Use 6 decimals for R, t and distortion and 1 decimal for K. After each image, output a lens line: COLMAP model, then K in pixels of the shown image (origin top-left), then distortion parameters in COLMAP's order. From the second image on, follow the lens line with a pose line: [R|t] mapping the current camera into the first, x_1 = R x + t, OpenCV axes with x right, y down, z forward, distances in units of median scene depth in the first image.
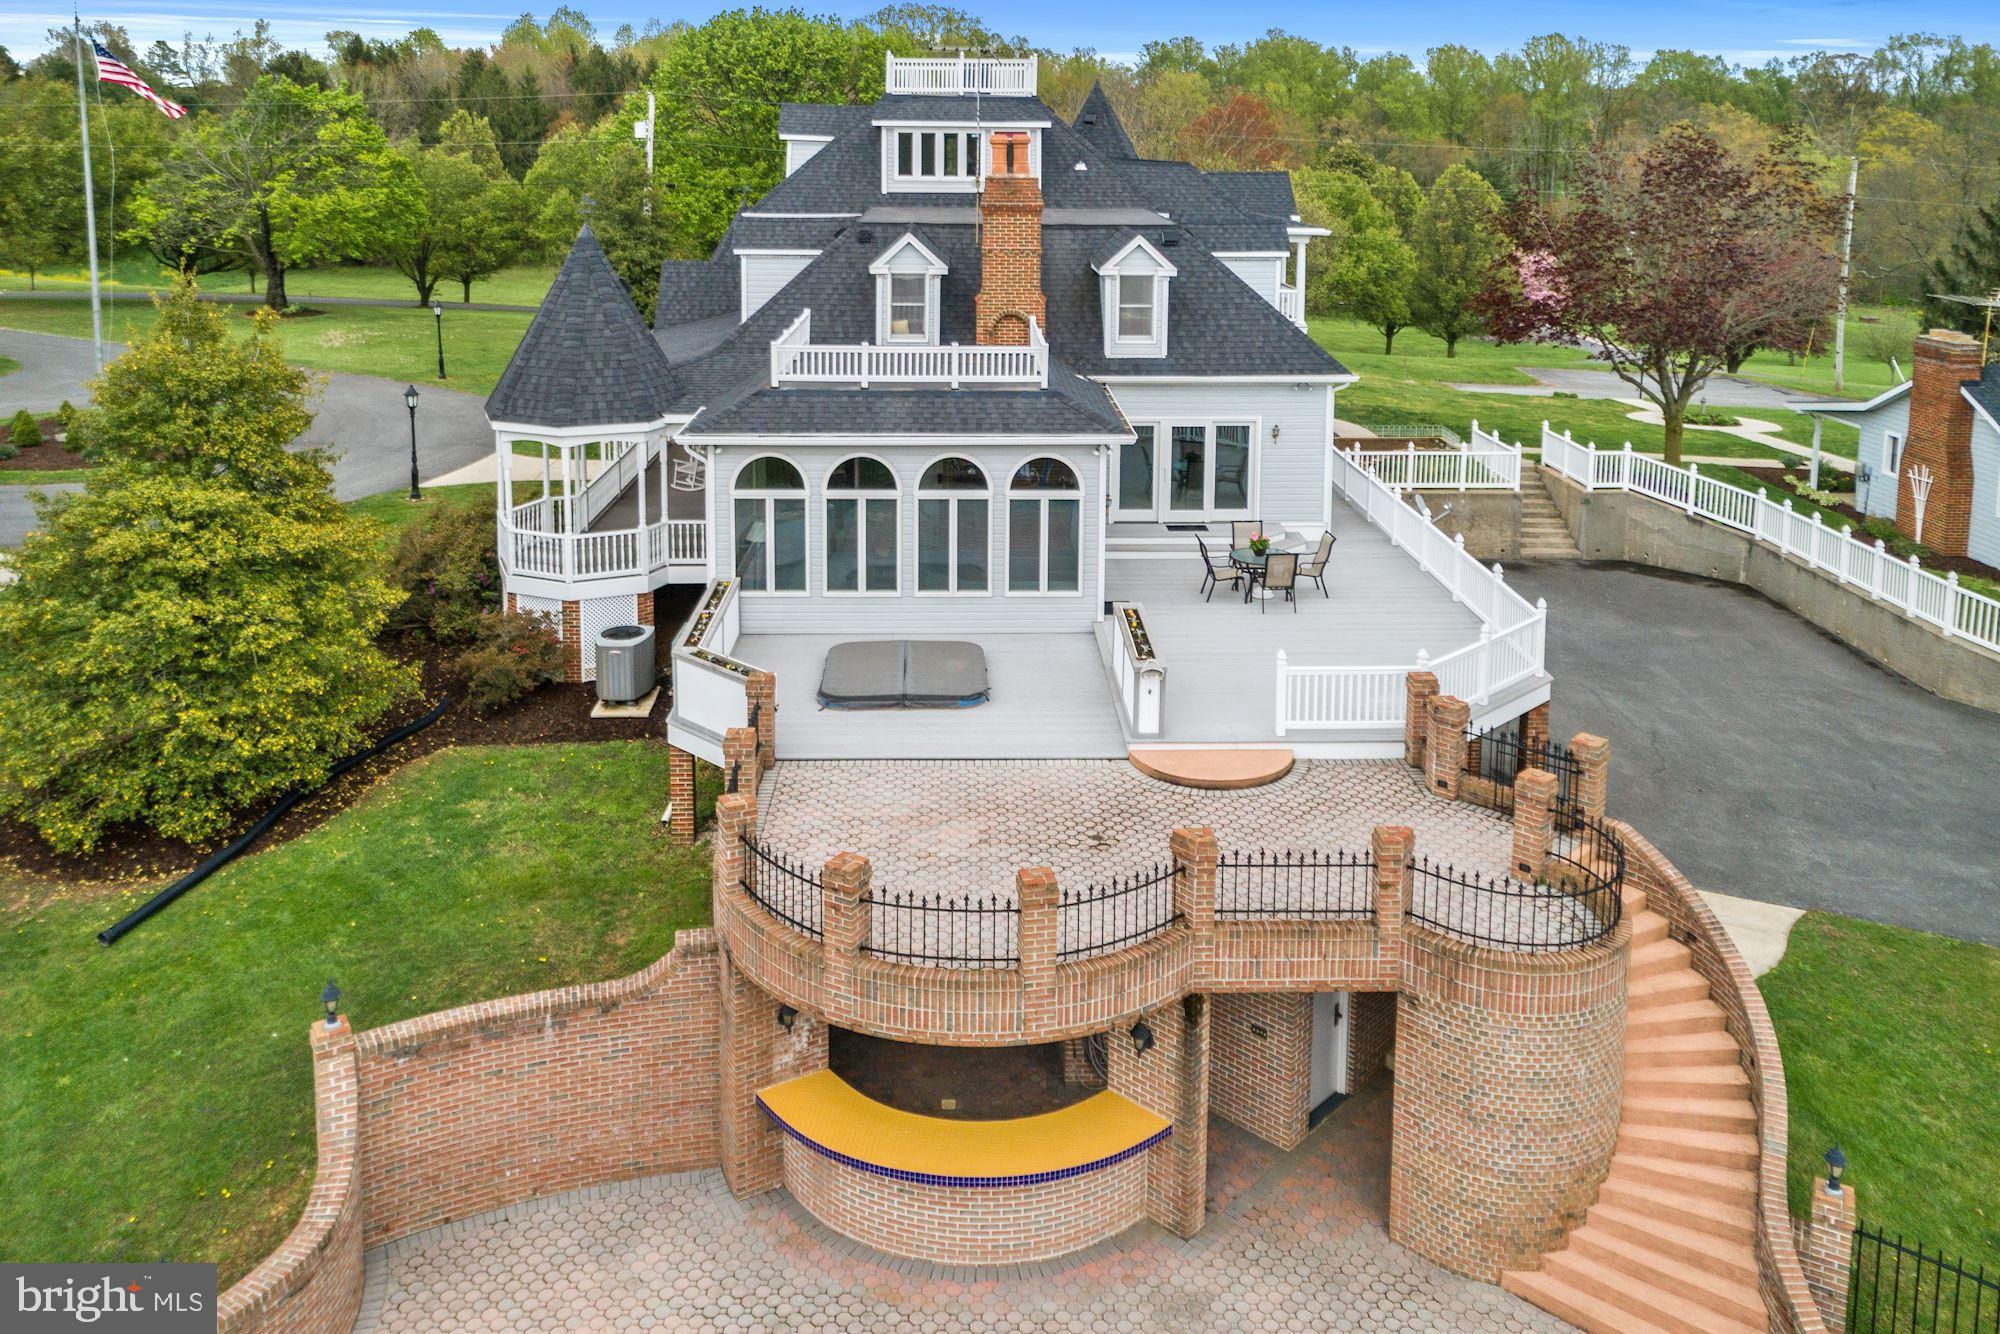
lens RADIAL K [[1460.6, 0, 1016.1], [0, 1460.6, 469.0], [0, 0, 1]] dist [0.026282, -0.010240]
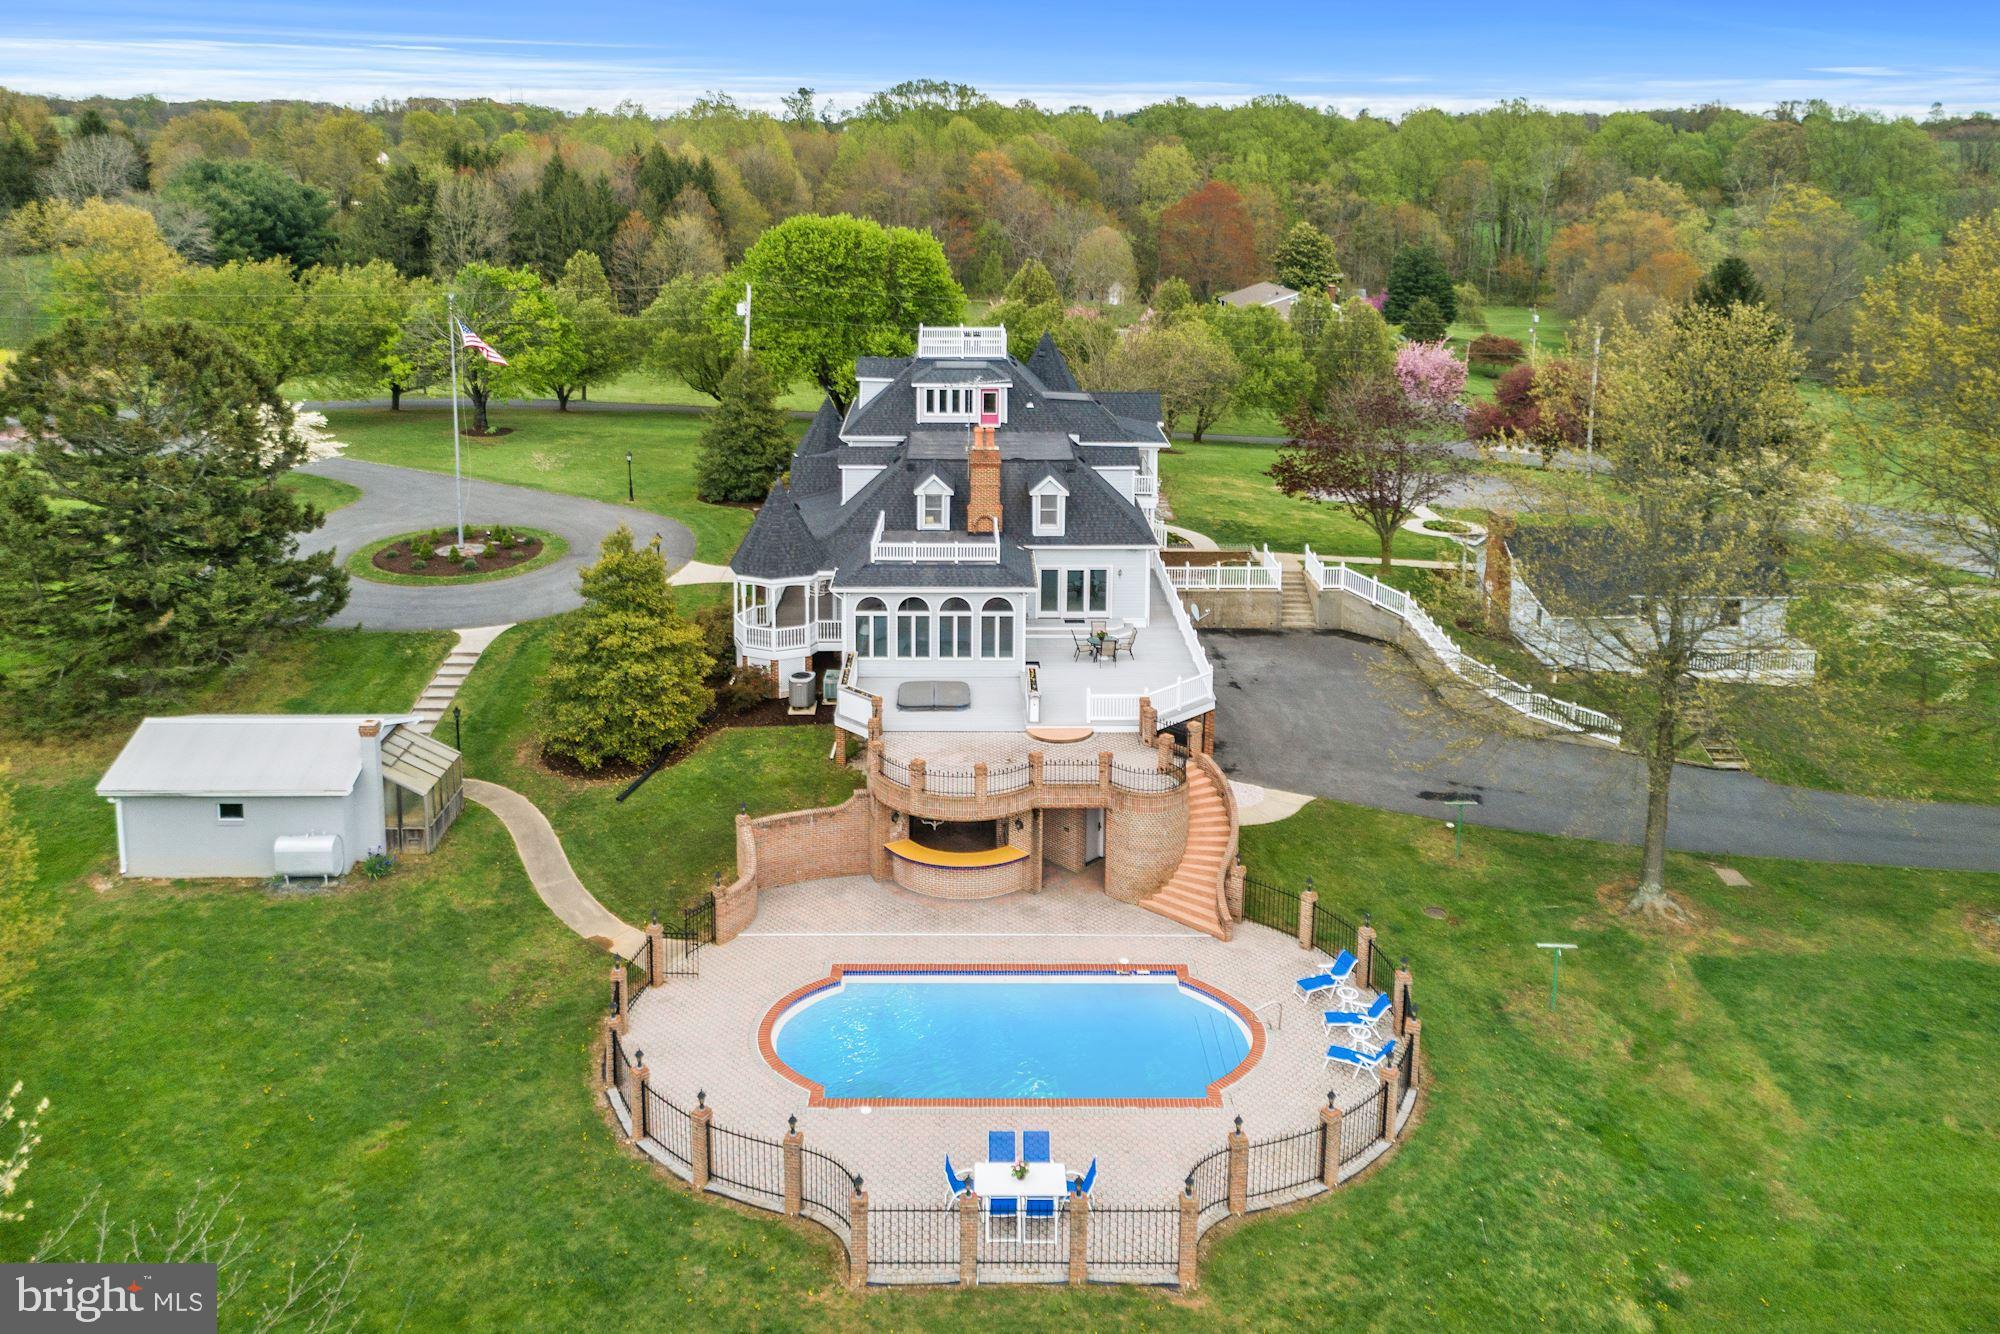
lens RADIAL K [[1460.6, 0, 1015.2], [0, 1460.6, 528.9], [0, 0, 1]] dist [0.026282, -0.010240]
pose [[0.999961, 0.002836, -0.008388, 0.065878], [-0.002539, 0.999376, 0.035220, -0.191438], [0.008482, -0.035198, 0.999344, -1.208379]]
